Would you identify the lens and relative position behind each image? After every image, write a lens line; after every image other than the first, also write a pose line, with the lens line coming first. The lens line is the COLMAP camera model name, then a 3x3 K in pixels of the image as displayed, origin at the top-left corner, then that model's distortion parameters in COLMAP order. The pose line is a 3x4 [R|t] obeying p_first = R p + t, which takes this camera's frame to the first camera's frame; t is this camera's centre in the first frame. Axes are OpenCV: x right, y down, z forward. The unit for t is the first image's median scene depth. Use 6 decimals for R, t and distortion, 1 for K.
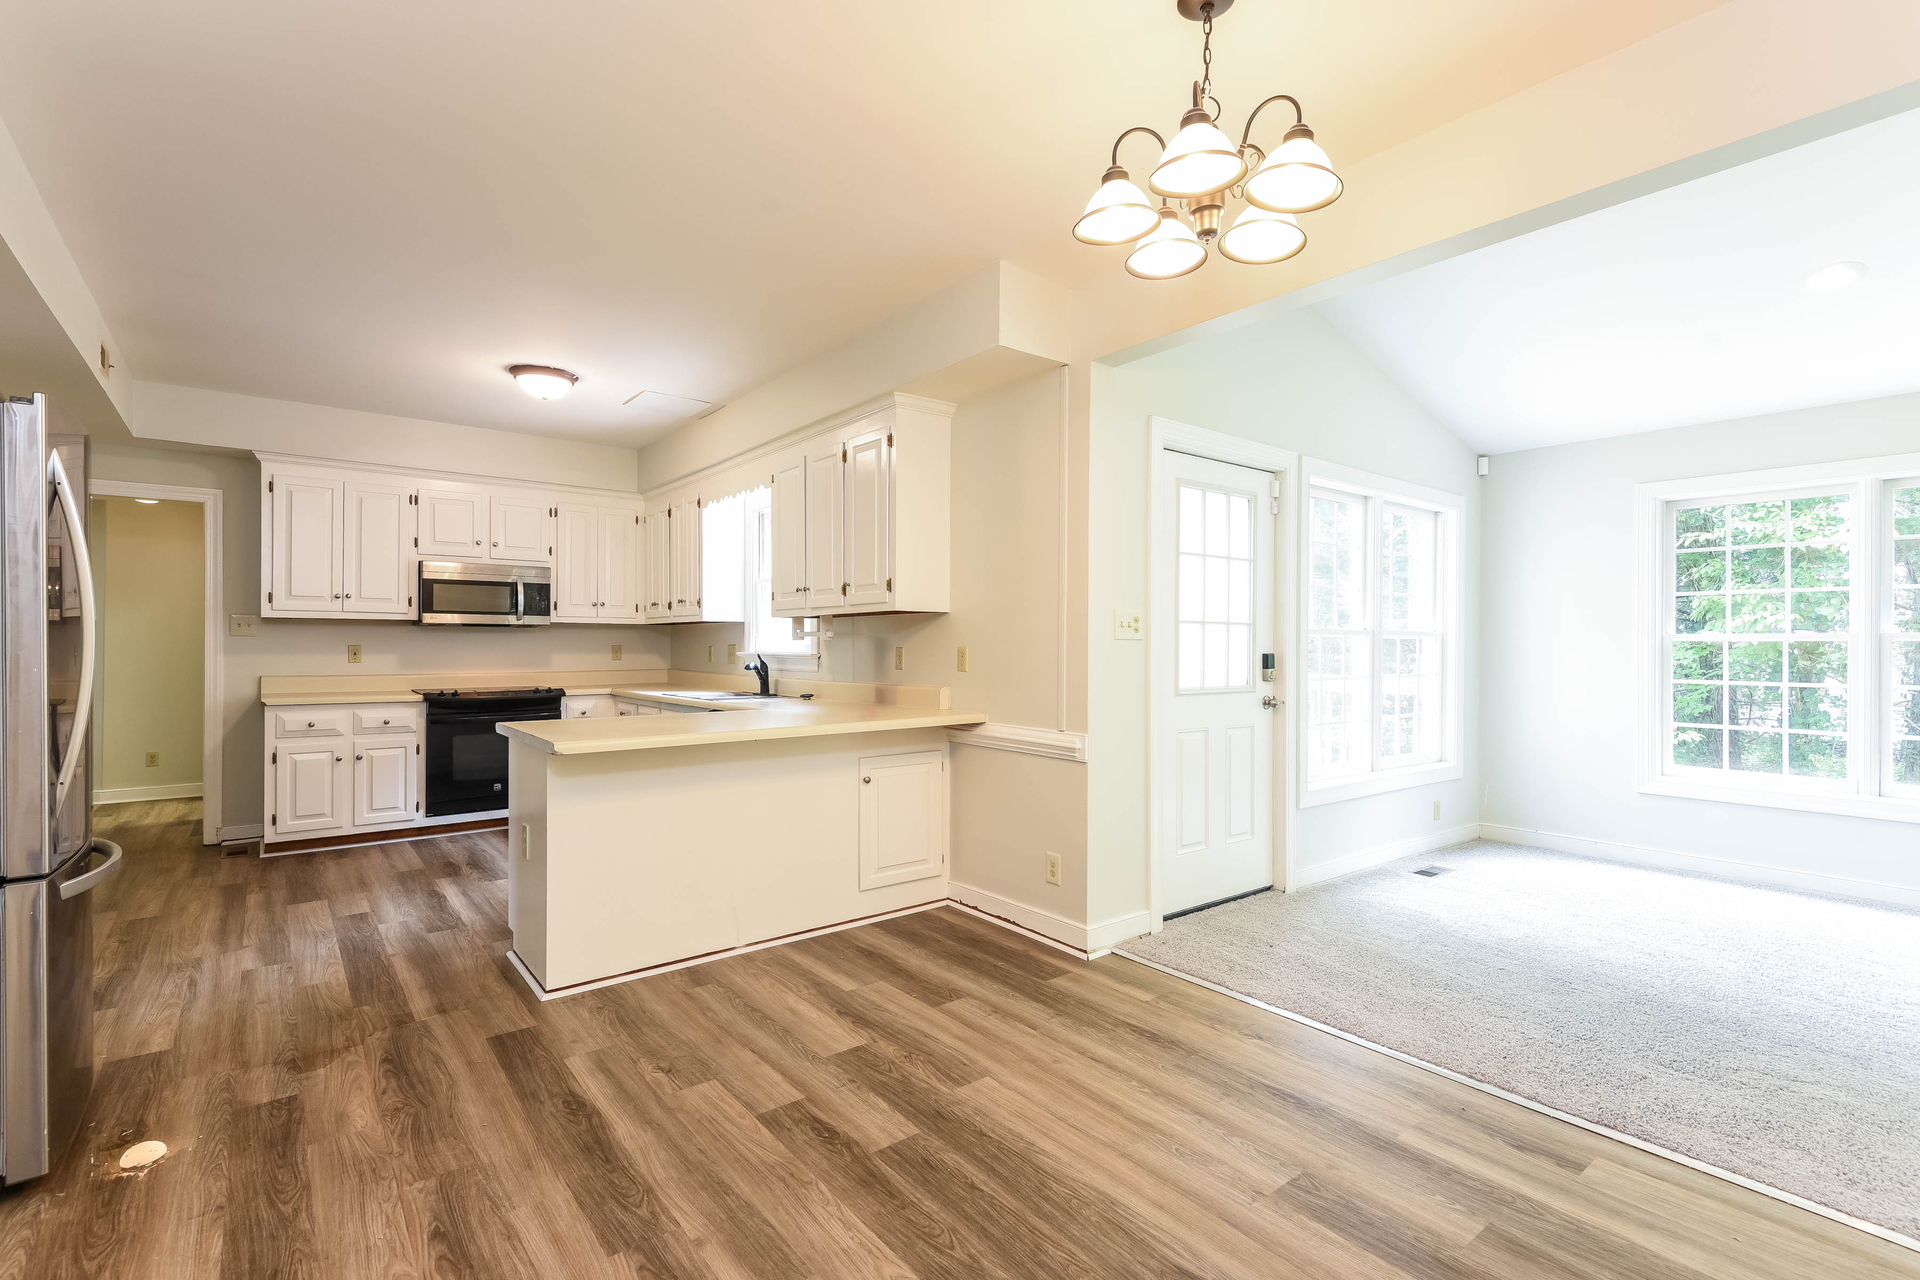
lens RADIAL K [[884.1, 0, 994.9], [0, 884.1, 647.9], [0, 0, 1]] dist [0.020519, -0.000248]
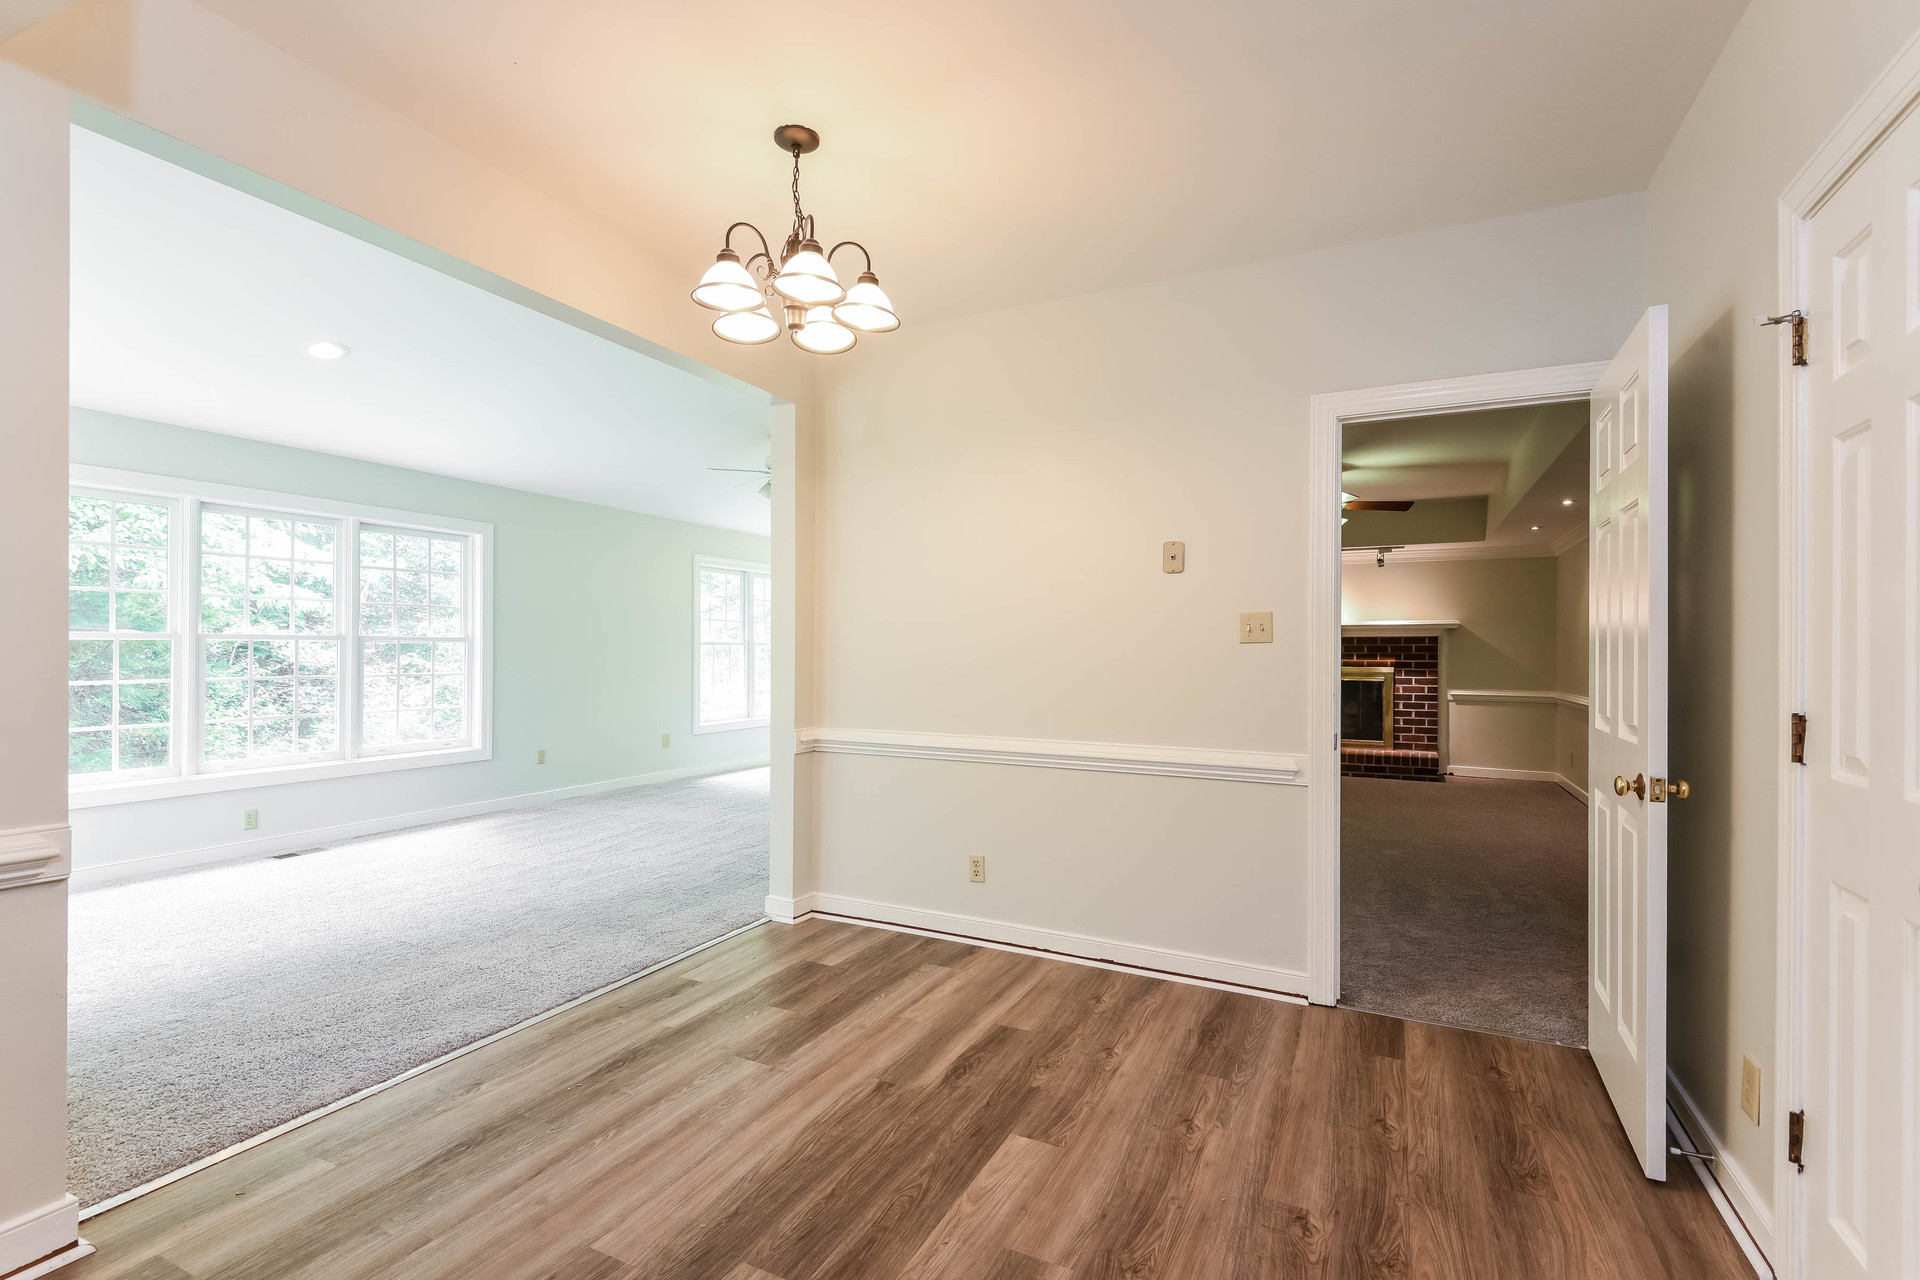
lens RADIAL K [[884.1, 0, 948.4], [0, 884.1, 646.6], [0, 0, 1]] dist [0.020519, -0.000248]
pose [[-0.409535, 0.001896, 0.912293, -0.838040], [-0.002599, 0.999991, -0.003245, 0.004162], [-0.912291, -0.003700, -0.409526, 1.109027]]
